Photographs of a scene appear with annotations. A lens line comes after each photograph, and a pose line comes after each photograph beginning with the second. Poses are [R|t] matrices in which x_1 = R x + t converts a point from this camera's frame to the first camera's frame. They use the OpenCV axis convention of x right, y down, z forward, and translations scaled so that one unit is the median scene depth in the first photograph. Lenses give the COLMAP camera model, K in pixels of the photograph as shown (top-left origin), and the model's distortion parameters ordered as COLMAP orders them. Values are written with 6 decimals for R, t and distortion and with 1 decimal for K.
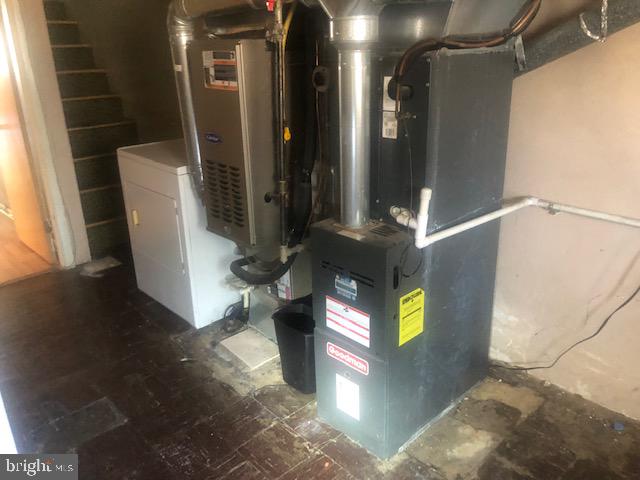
lens RADIAL K [[520.4, 0, 320.4], [0, 520.4, 239.9], [0, 0, 1]] dist [0.004417, -0.004621]
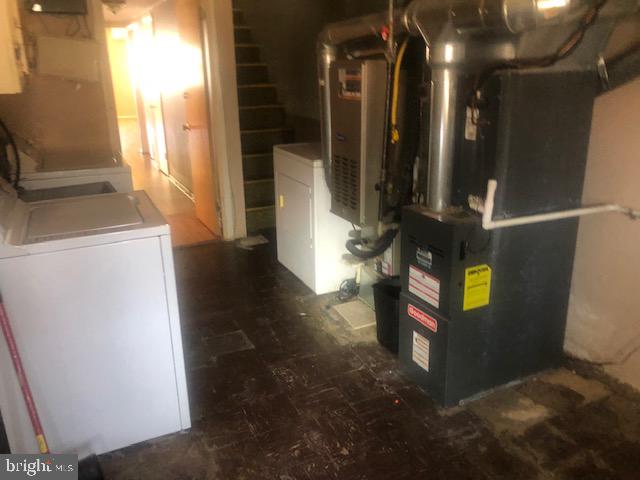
lens RADIAL K [[531.4, 0, 319.8], [0, 531.4, 247.5], [0, 0, 1]] dist [0.046229, -0.110690]
pose [[0.951047, 0.103153, -0.291322, 0.156470], [-0.110928, 0.993776, -0.010252, 0.093639], [0.288451, 0.042066, 0.956570, -0.255169]]
